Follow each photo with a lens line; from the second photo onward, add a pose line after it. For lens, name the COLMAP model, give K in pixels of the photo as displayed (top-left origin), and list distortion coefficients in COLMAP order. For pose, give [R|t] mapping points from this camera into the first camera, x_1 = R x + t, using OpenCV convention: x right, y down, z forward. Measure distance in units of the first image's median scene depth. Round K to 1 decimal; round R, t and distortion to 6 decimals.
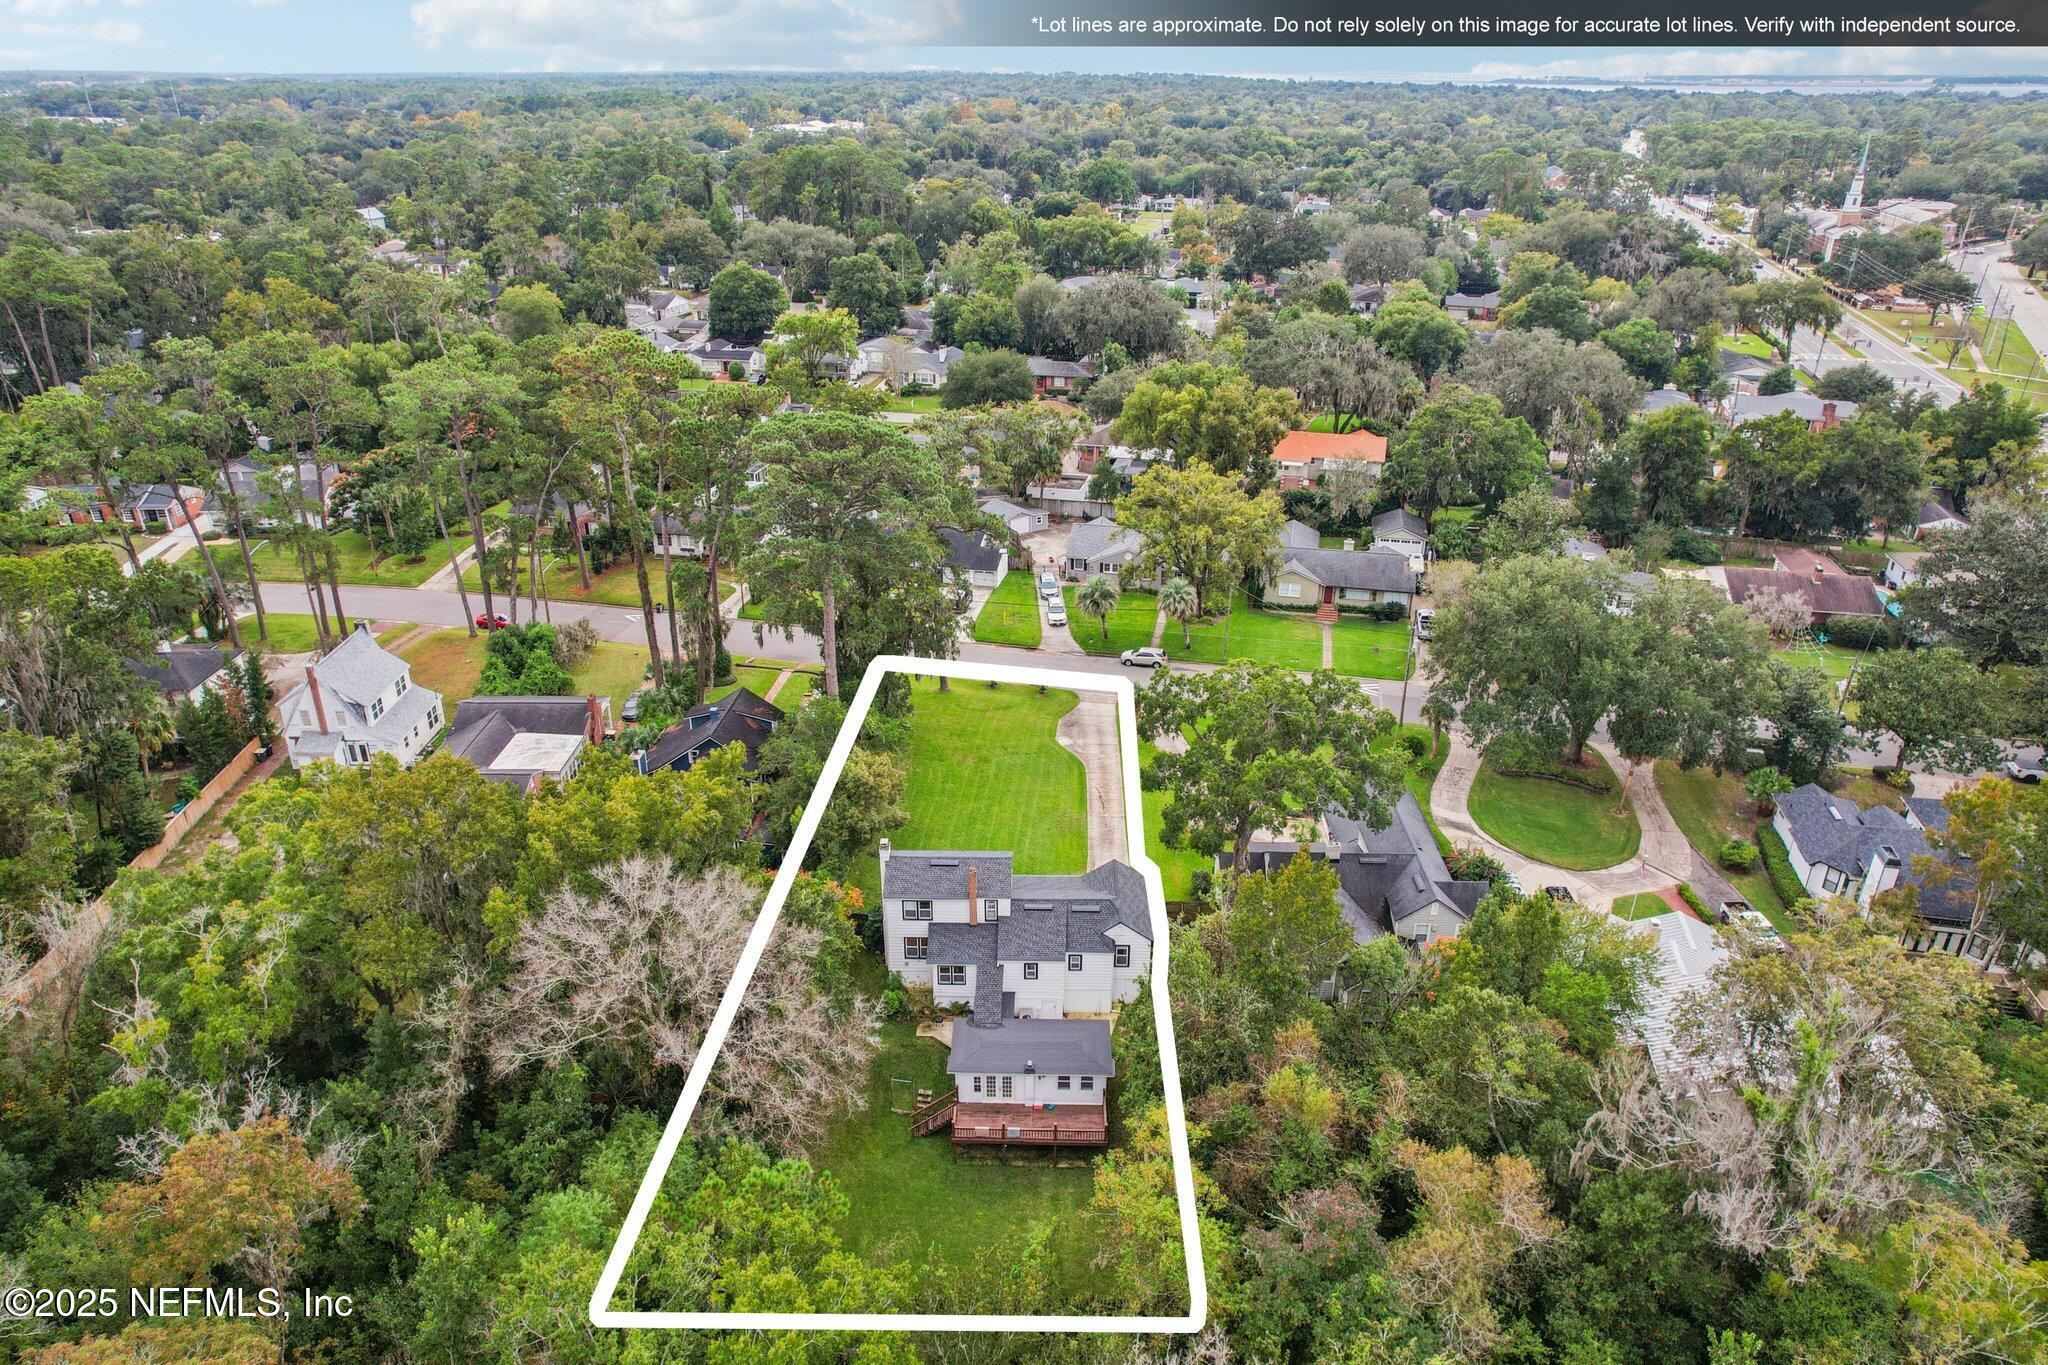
lens RADIAL K [[1375.7, 0, 1031.3], [0, 1375.7, 640.7], [0, 0, 1]] dist [-0.095153, 0.102749]
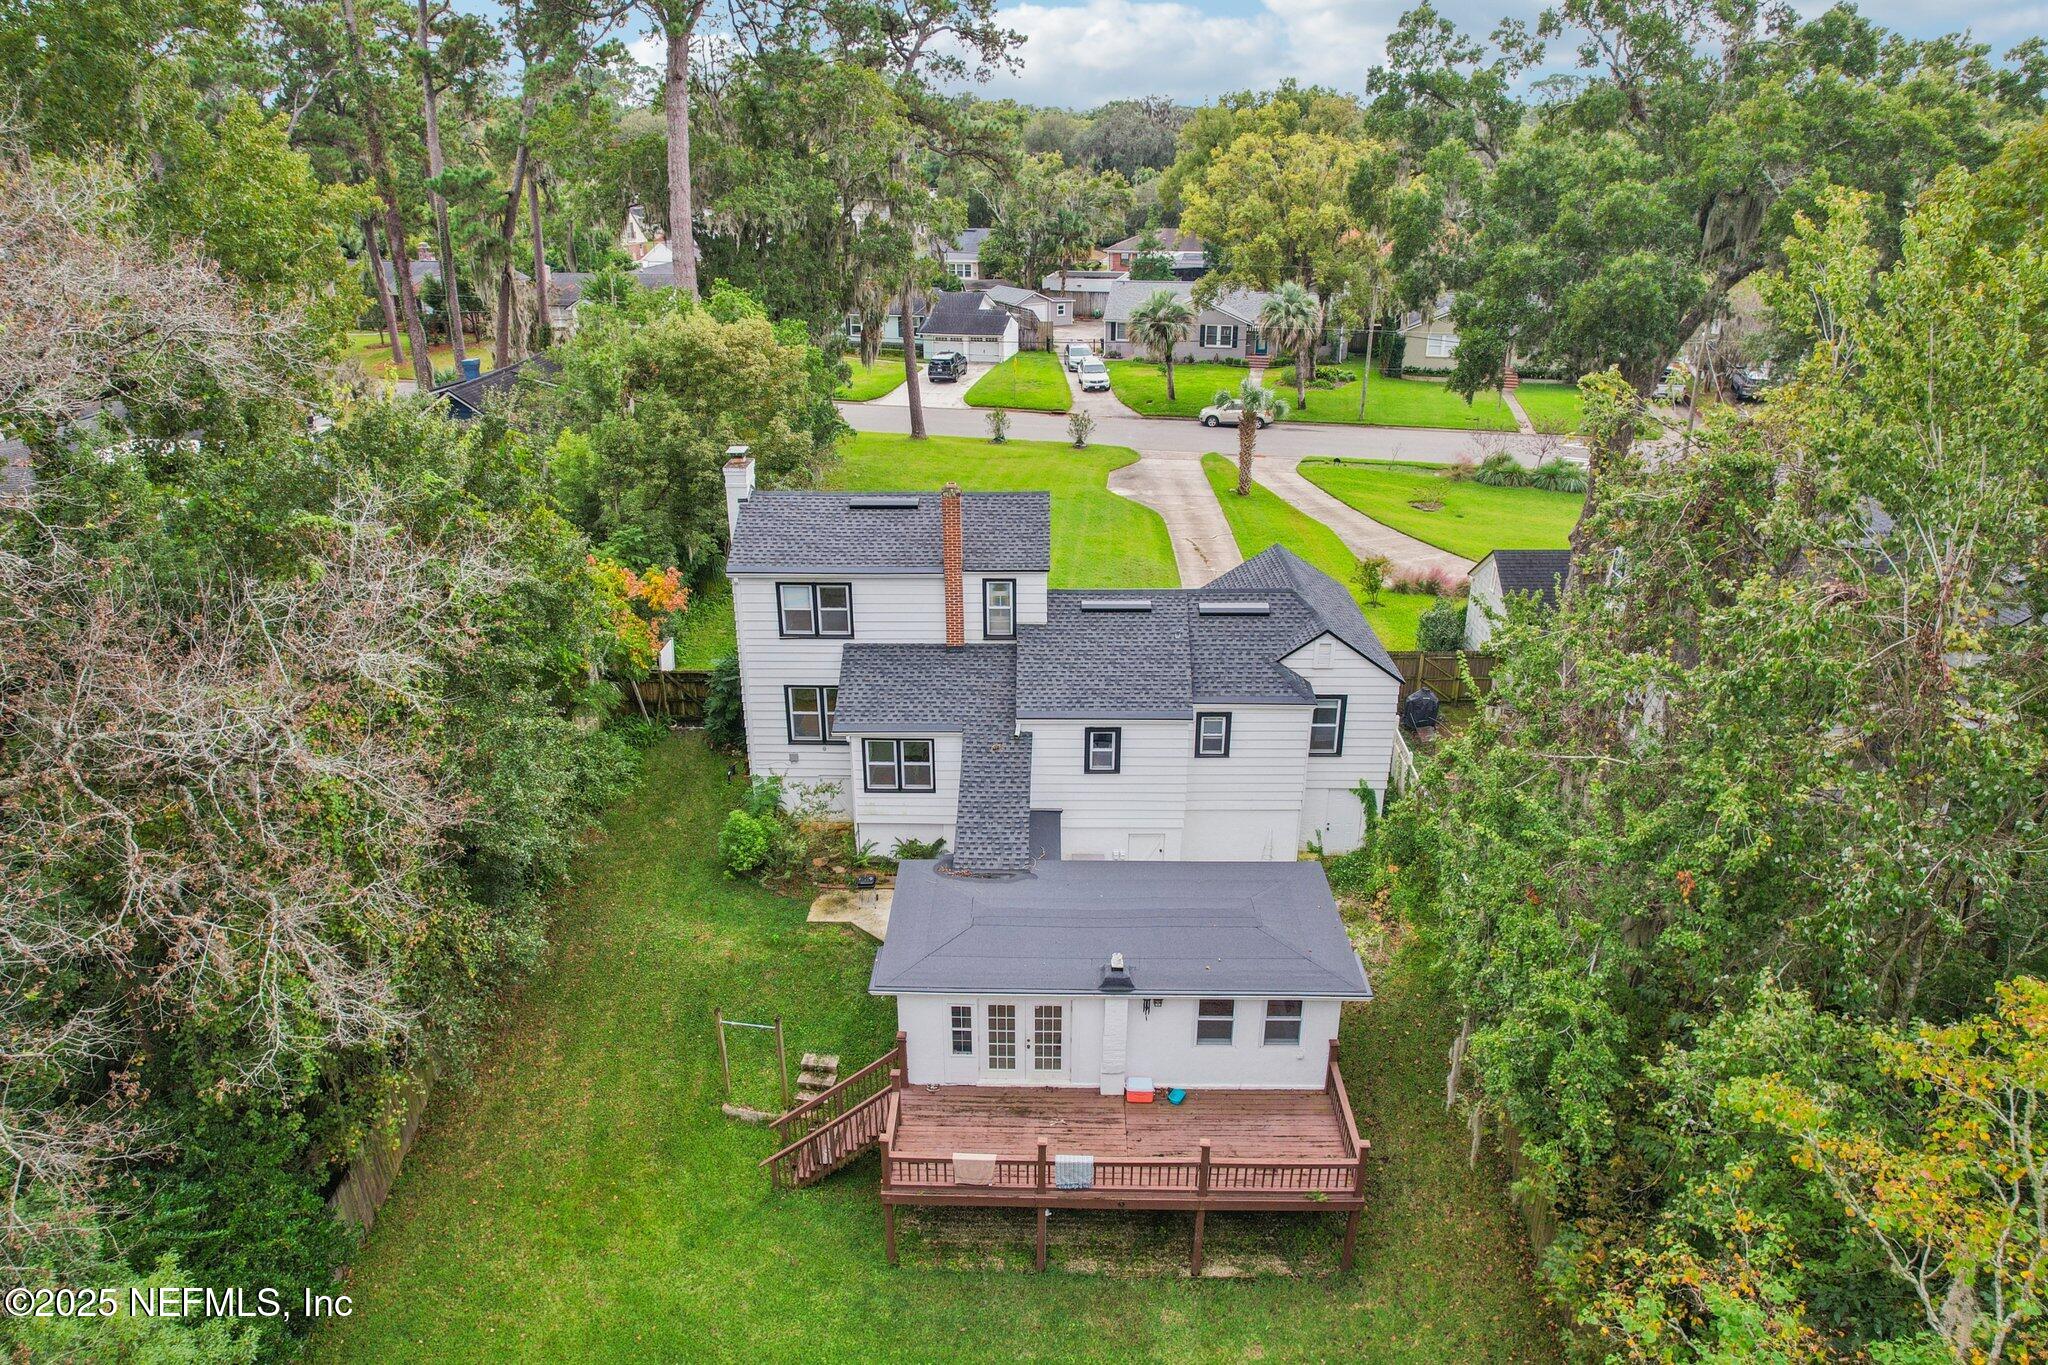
lens RADIAL K [[1322.2, 0, 1024.0], [0, 1322.2, 682.5], [0, 0, 1]] dist [-0.051984, 0.000346]
pose [[0.999963, -0.005798, -0.006308, -0.011669], [0.005717, 0.999903, -0.012735, 0.132426], [0.006381, 0.012698, 0.999899, 0.365052]]
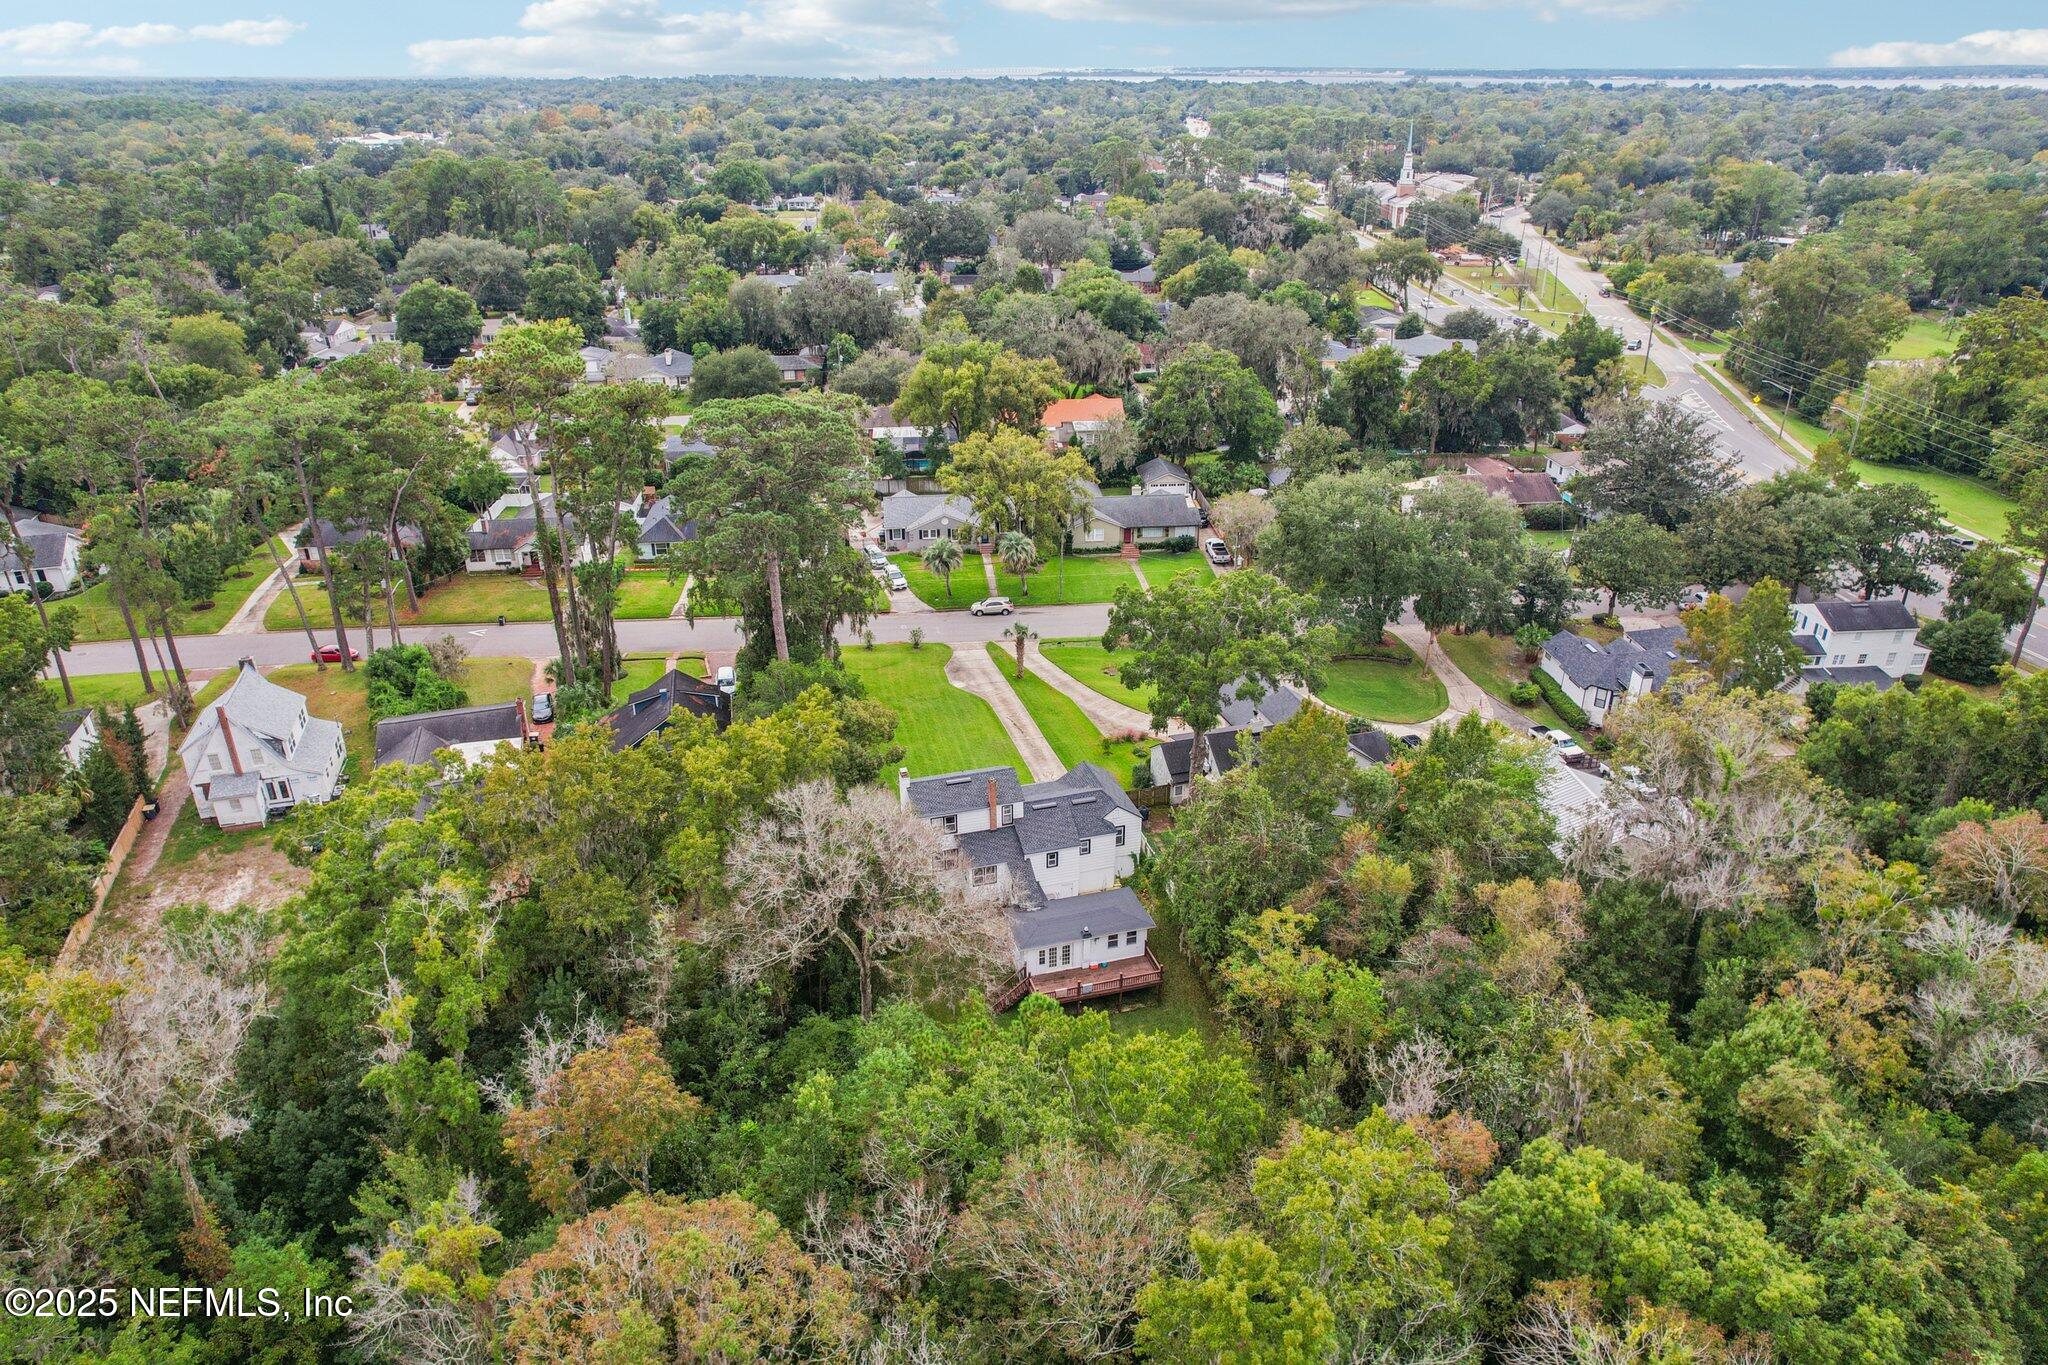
lens RADIAL K [[1375.7, 0, 1031.3], [0, 1375.7, 640.7], [0, 0, 1]] dist [-0.095153, 0.102749]
pose [[0.951973, -0.126949, 0.278625, -0.183351], [0.126727, 0.991758, 0.018885, 0.020728], [-0.278726, 0.017332, 0.960214, -0.059500]]
